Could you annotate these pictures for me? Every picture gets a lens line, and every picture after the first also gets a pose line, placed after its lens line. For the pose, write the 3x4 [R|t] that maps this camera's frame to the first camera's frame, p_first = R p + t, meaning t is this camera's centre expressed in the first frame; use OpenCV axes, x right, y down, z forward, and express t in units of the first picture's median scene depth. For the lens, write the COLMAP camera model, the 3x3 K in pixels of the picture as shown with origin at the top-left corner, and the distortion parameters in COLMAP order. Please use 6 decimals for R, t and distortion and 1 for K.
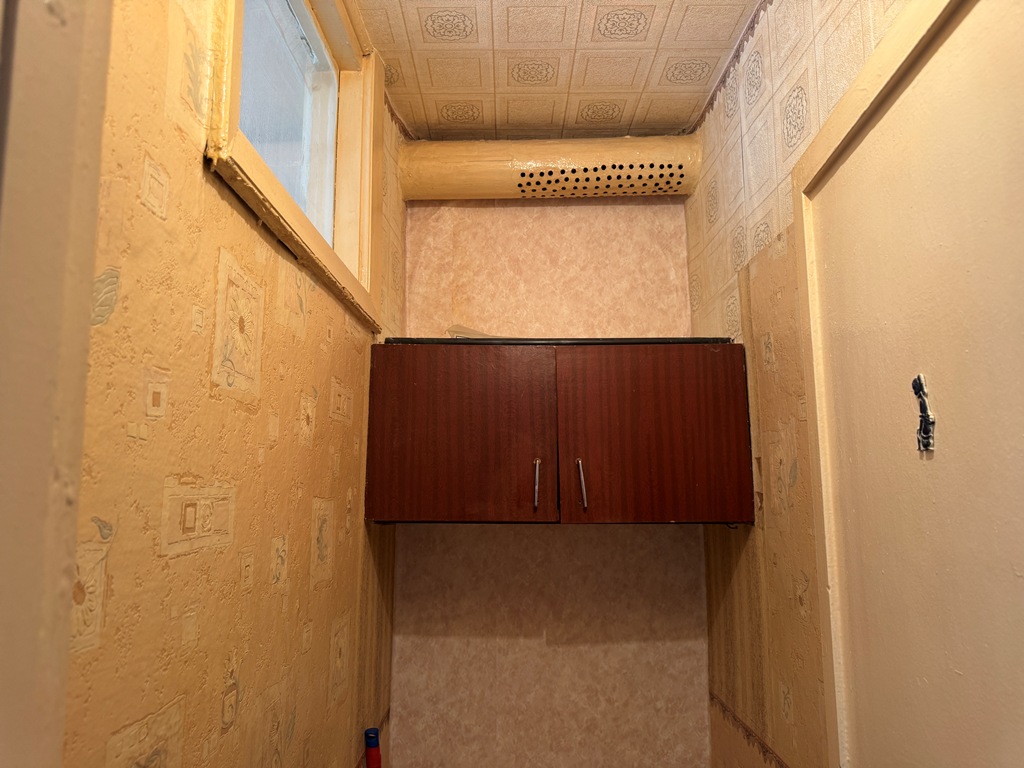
lens RADIAL K [[720.0, 0, 503.2], [0, 720.0, 378.3], [0, 0, 1]] dist [0.053459, -0.071669]
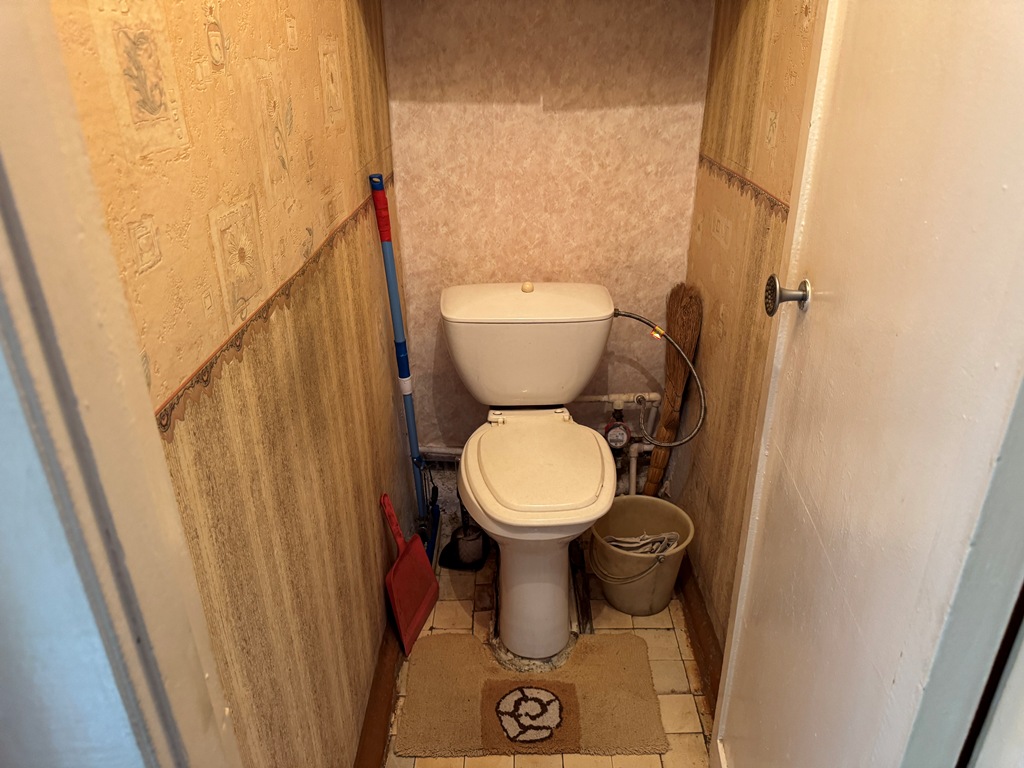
lens RADIAL K [[720.0, 0, 508.7], [0, 720.0, 385.7], [0, 0, 1]] dist [0.053459, -0.071669]
pose [[0.999930, -0.009855, -0.006581, 0.014866], [0.011849, 0.839509, 0.543216, 0.142592], [0.000171, -0.543256, 0.839567, -0.048710]]
